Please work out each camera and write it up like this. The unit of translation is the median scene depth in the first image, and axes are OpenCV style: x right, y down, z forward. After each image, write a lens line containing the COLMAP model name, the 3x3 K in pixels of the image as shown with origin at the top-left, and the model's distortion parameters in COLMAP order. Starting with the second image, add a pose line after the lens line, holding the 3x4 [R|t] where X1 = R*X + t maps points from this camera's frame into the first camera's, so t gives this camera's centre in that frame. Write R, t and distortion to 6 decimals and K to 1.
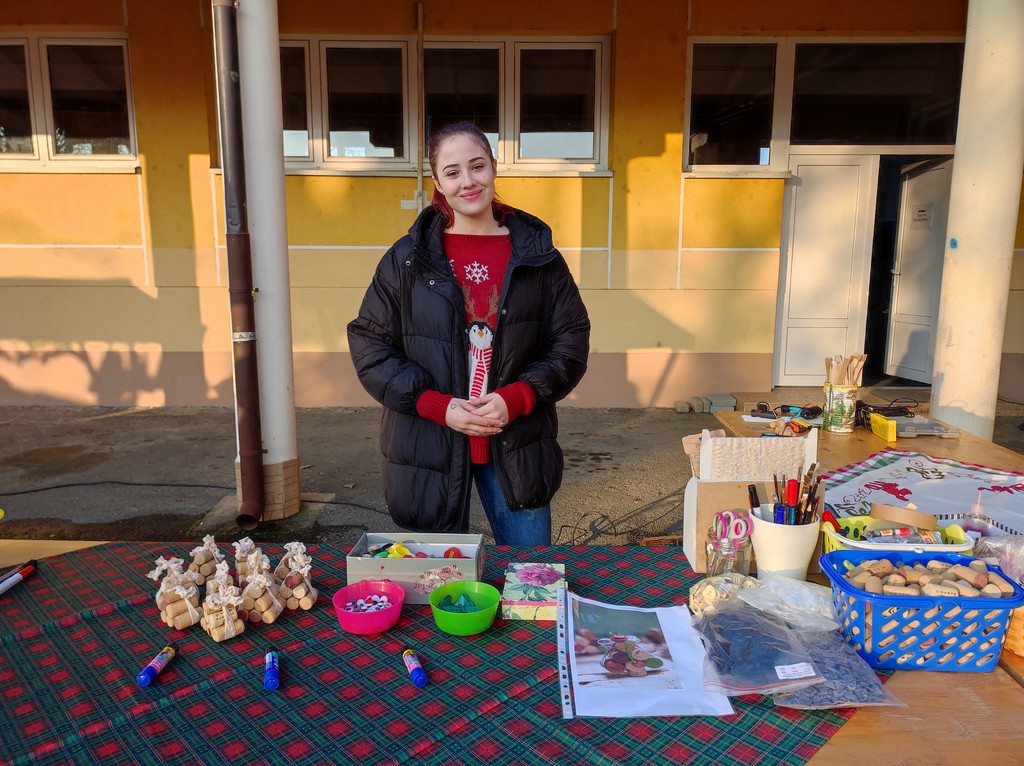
lens RADIAL K [[737.5, 0, 513.0], [0, 737.5, 379.0], [0, 0, 1]] dist [0.041936, -0.038456]
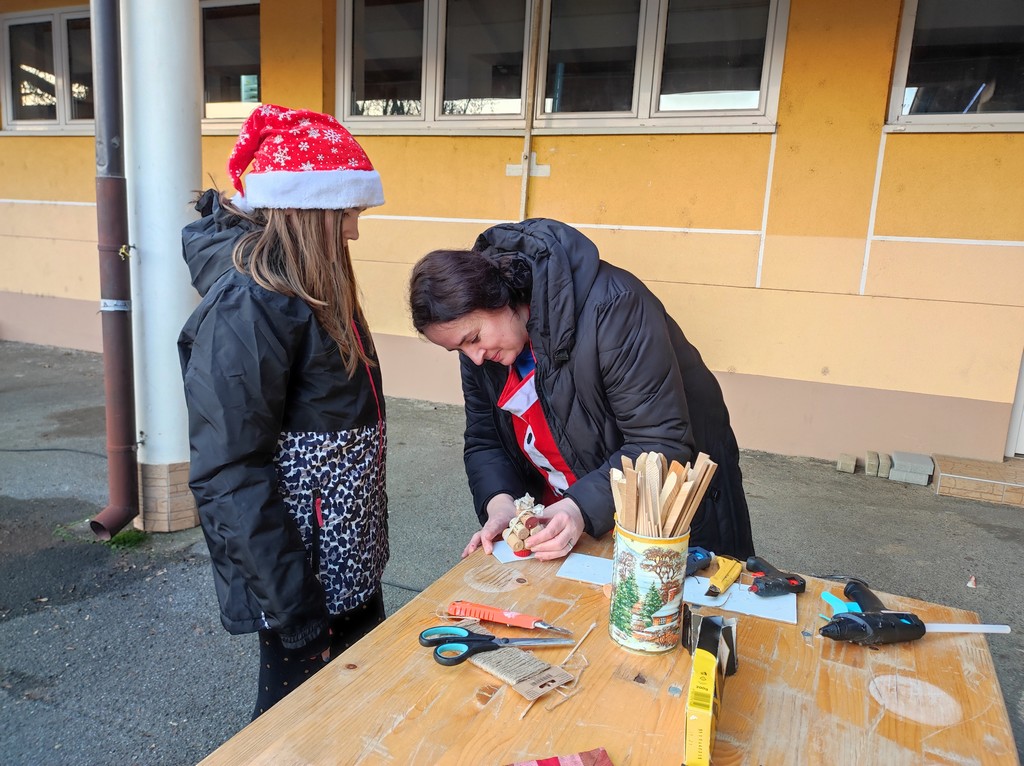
lens RADIAL K [[737.5, 0, 513.0], [0, 737.5, 379.0], [0, 0, 1]] dist [0.041936, -0.038456]
pose [[0.917143, 0.116828, -0.381051, 0.307632], [-0.112542, 0.993079, 0.033596, -0.046071], [0.382339, 0.012072, 0.923943, 0.357222]]
